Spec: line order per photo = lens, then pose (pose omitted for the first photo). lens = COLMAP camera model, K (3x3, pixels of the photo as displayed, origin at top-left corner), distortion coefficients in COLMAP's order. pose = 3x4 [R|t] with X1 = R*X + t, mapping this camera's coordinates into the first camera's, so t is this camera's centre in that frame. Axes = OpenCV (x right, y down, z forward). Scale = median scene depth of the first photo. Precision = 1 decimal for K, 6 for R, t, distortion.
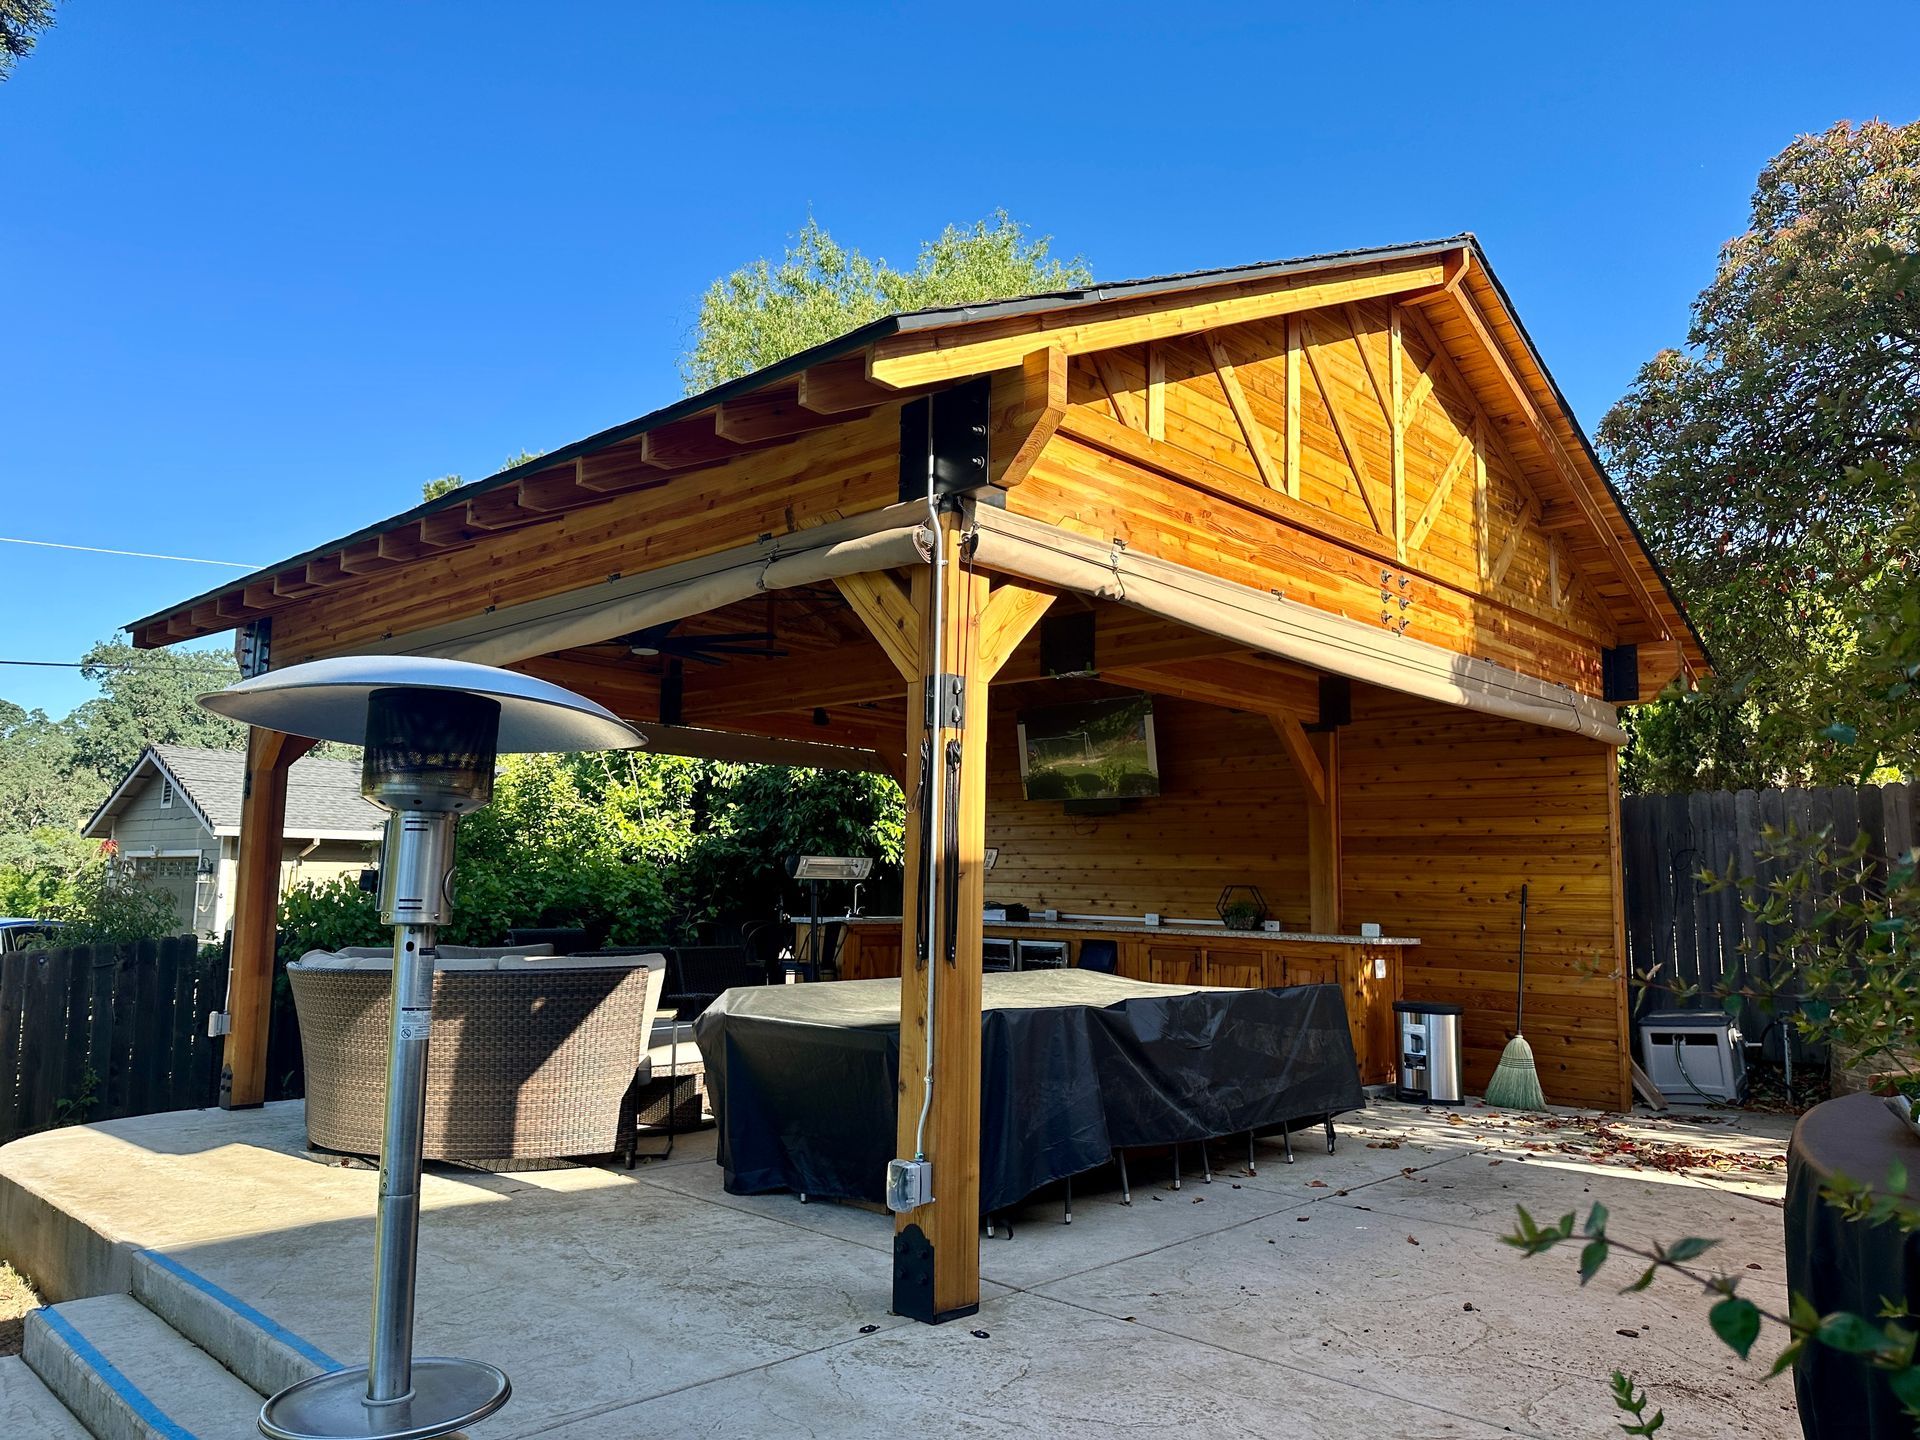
lens RADIAL K [[1348.8, 0, 960.0], [0, 1348.8, 720.0], [0, 0, 1]] dist [0.085890, -0.143151]
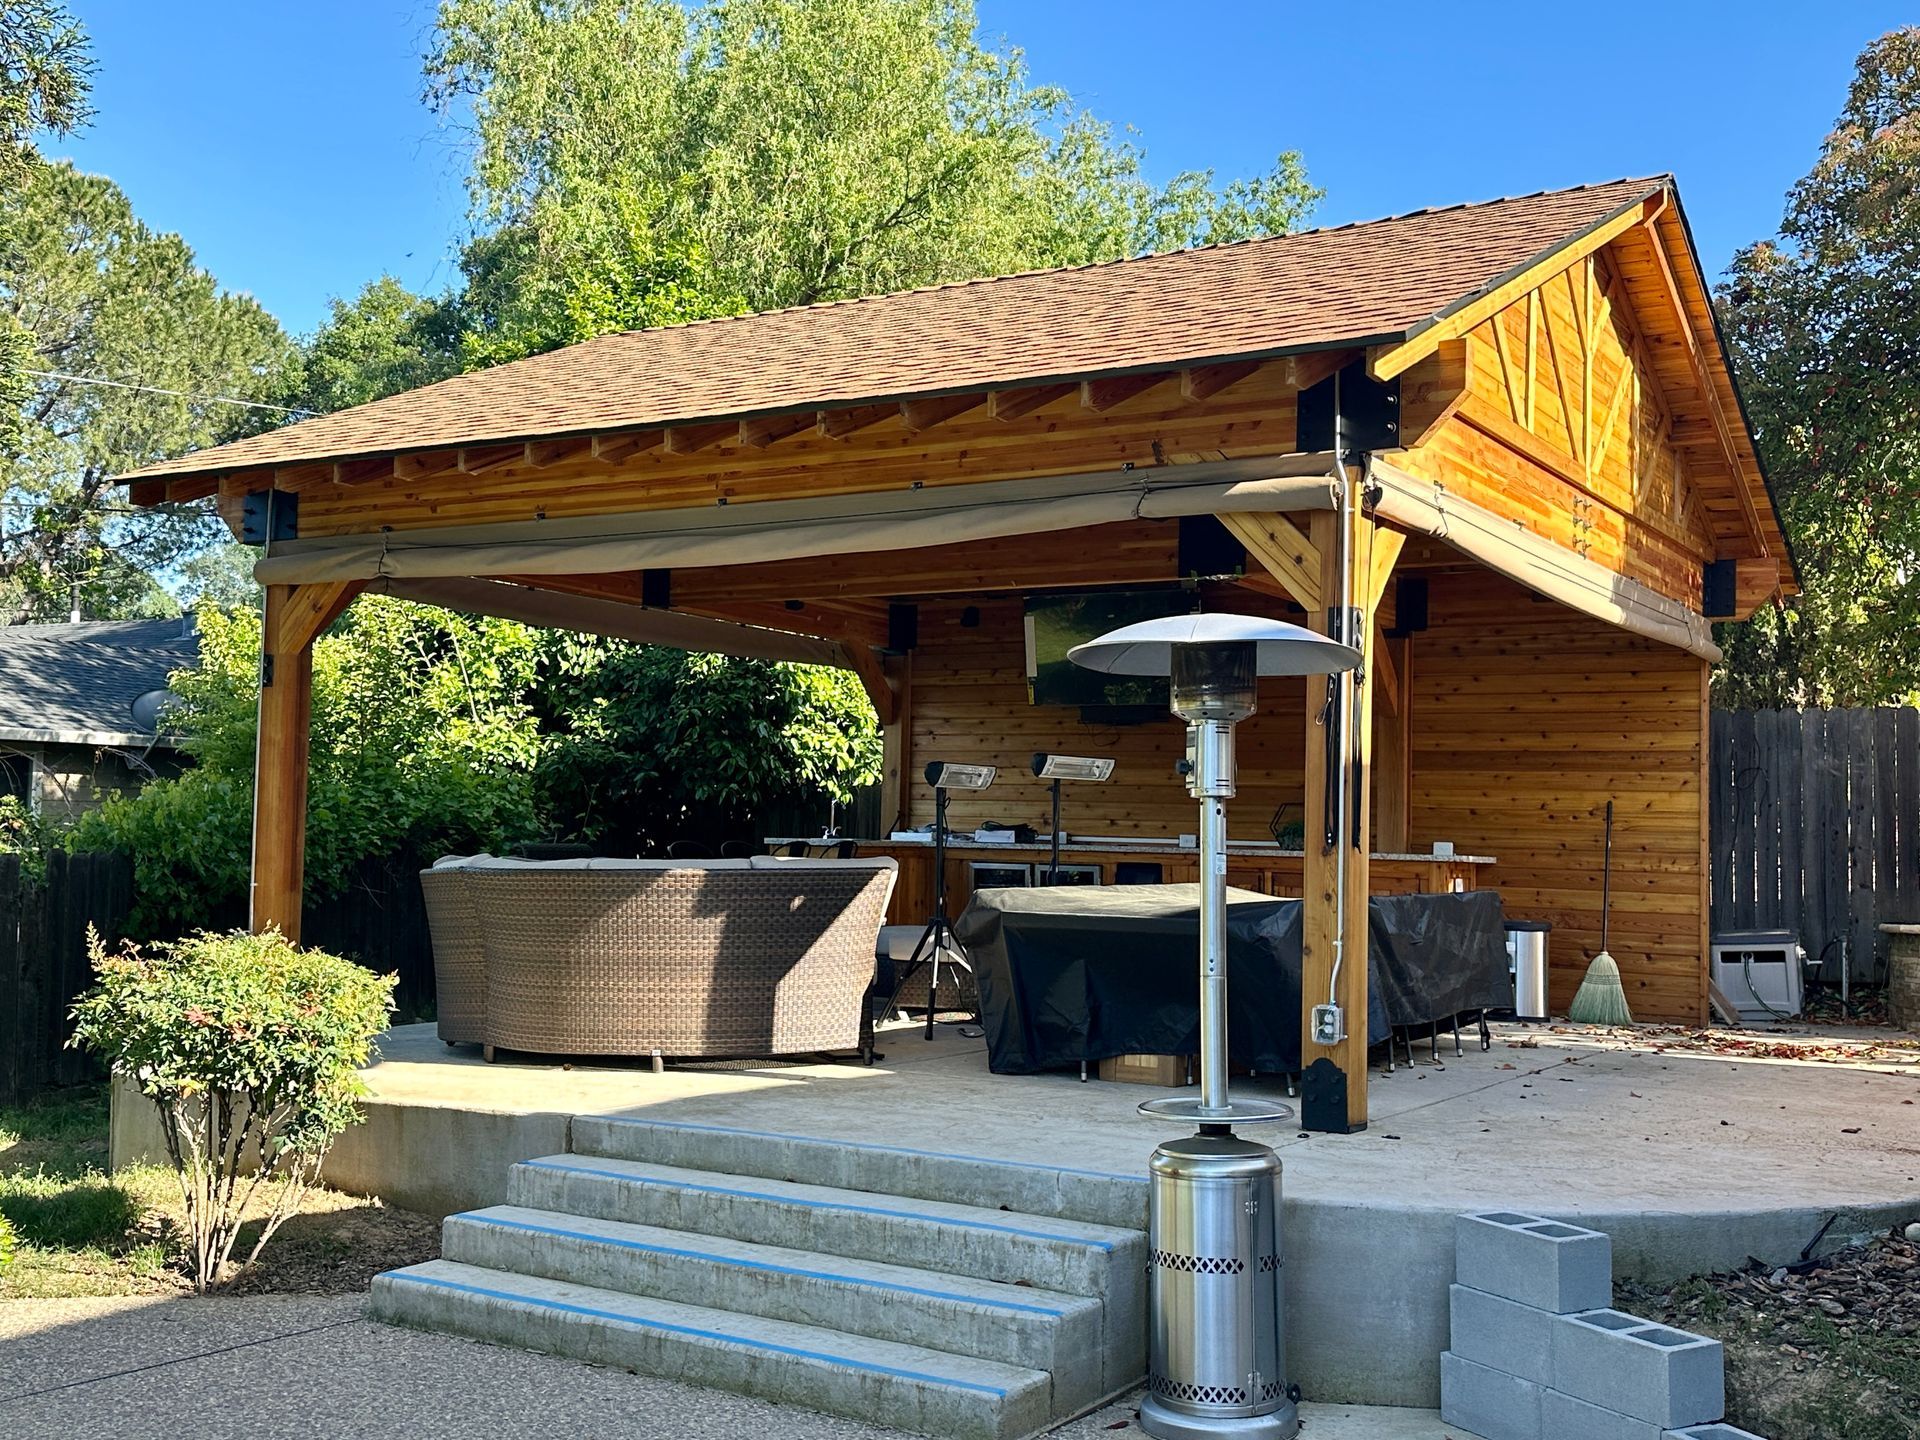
lens RADIAL K [[1981.6, 0, 960.0], [0, 1981.6, 720.0], [0, 0, 1]] dist [0.147353, -0.338691]
pose [[0.979584, 0.017620, 0.200263, -0.410030], [-0.031876, 0.997163, 0.068189, -0.025417], [-0.198494, -0.073181, 0.977366, -0.379271]]
